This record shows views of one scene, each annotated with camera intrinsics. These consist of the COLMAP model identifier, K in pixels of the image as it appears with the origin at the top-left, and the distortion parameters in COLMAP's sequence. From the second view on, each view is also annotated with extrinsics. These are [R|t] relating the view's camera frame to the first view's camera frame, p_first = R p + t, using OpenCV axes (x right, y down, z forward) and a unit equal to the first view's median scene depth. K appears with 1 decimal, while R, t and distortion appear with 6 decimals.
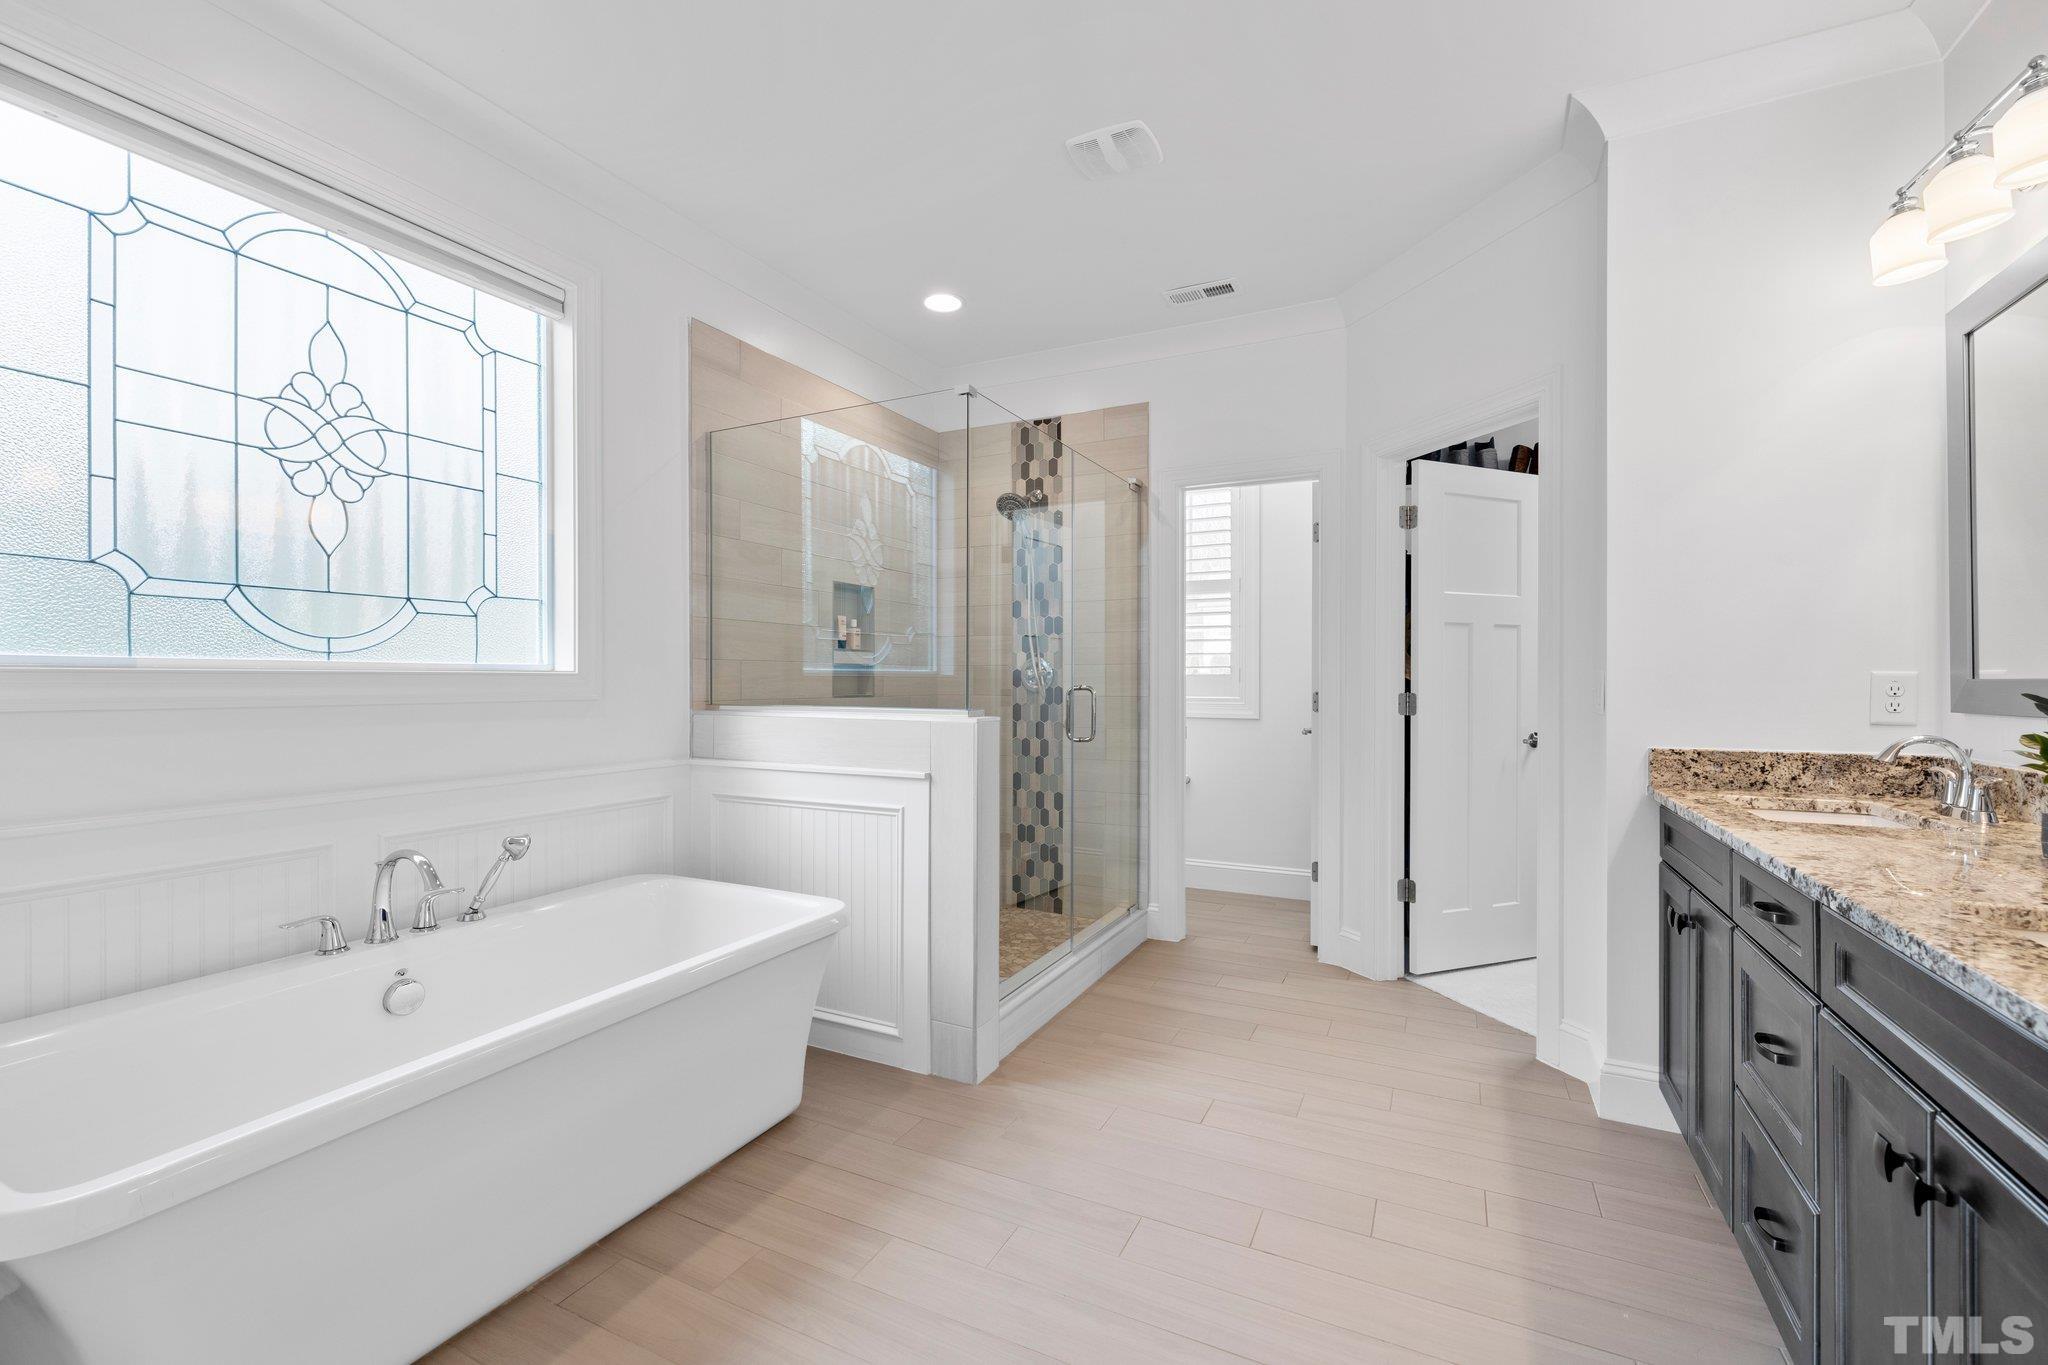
lens RADIAL K [[855.0, 0, 1010.6], [0, 855.0, 677.7], [0, 0, 1]] dist [-0.000774, 0.001968]
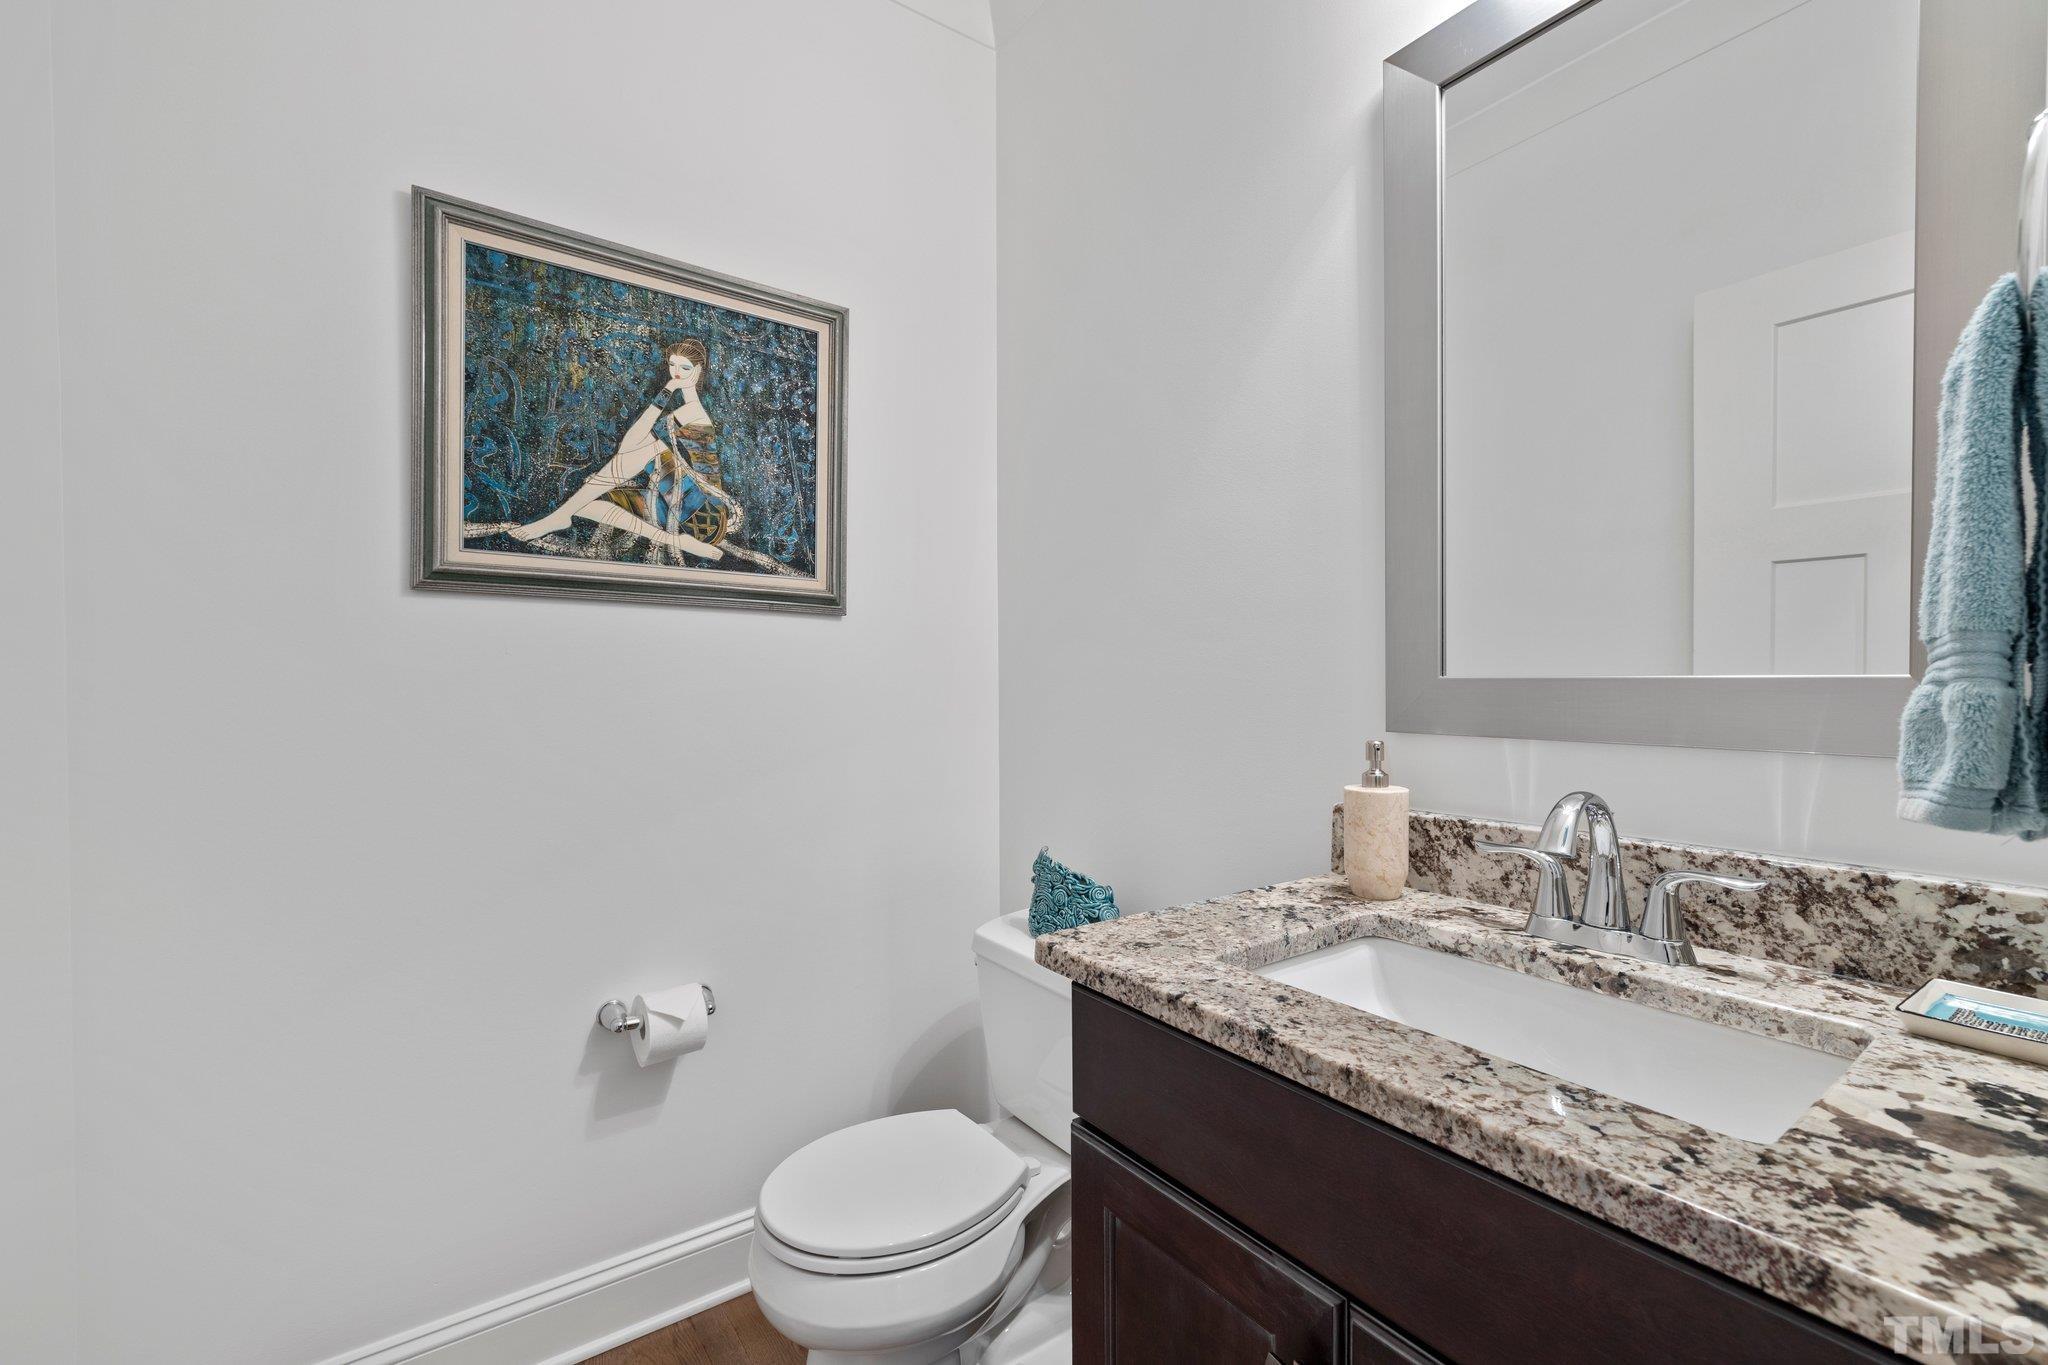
lens RADIAL K [[855.0, 0, 1024.8], [0, 855.0, 688.5], [0, 0, 1]] dist [-0.000774, 0.001968]
pose [[0.443807, -0.005441, 0.896106, 0.354809], [0.004360, 0.999983, 0.003912, 0.004417], [-0.896112, 0.002171, 0.443823, 0.940112]]
